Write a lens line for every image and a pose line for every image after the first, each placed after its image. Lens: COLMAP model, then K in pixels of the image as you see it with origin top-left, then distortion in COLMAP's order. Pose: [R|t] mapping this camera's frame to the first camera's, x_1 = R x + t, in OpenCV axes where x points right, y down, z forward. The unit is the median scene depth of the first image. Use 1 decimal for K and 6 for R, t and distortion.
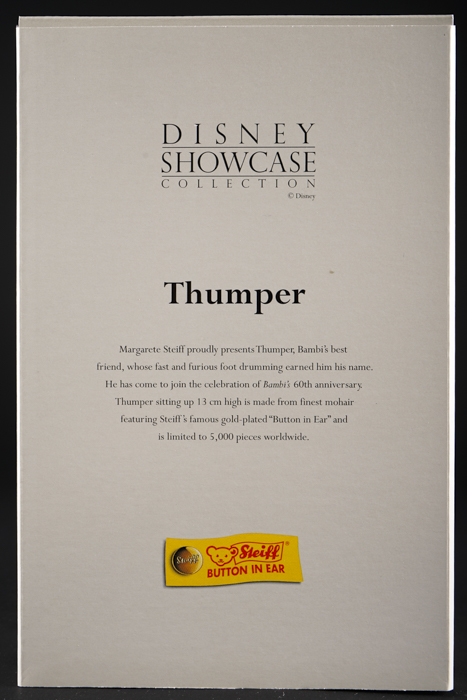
lens RADIAL K [[1183.2, 0, 233.7], [0, 1183.2, 351.0], [0, 0, 1]] dist [0.039234, 0.000000]
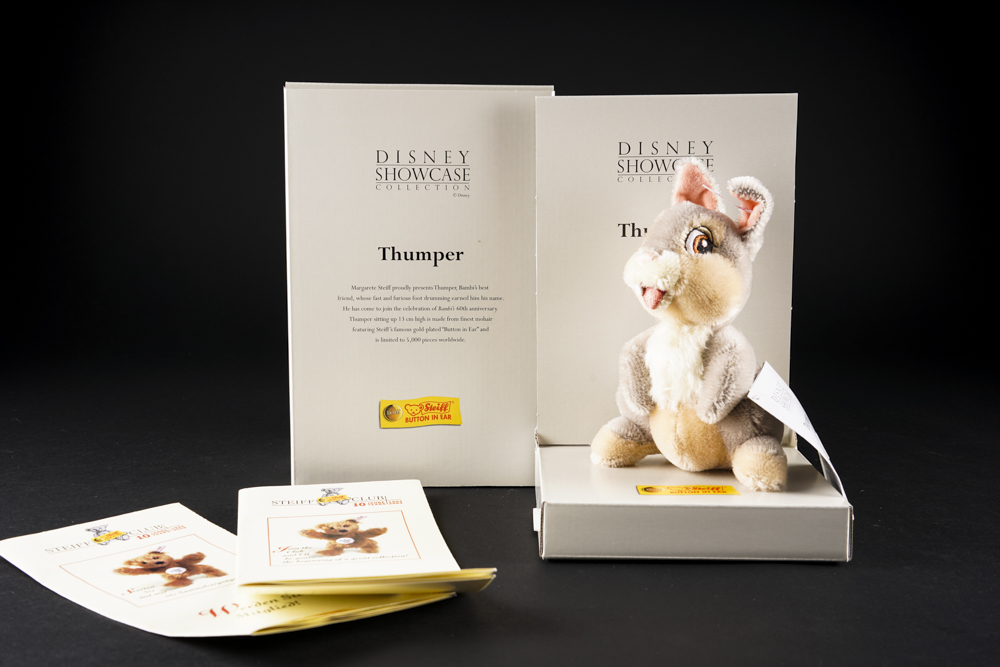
lens RADIAL K [[1072.7, 0, 505.8], [0, 1072.7, 326.2], [0, 0, 1]] dist [0.021444, 0.000000]
pose [[0.996820, -0.003942, 0.079590, -0.000883], [0.002609, 0.999855, 0.016845, 0.027854], [-0.079645, -0.016584, 0.996685, -0.518986]]
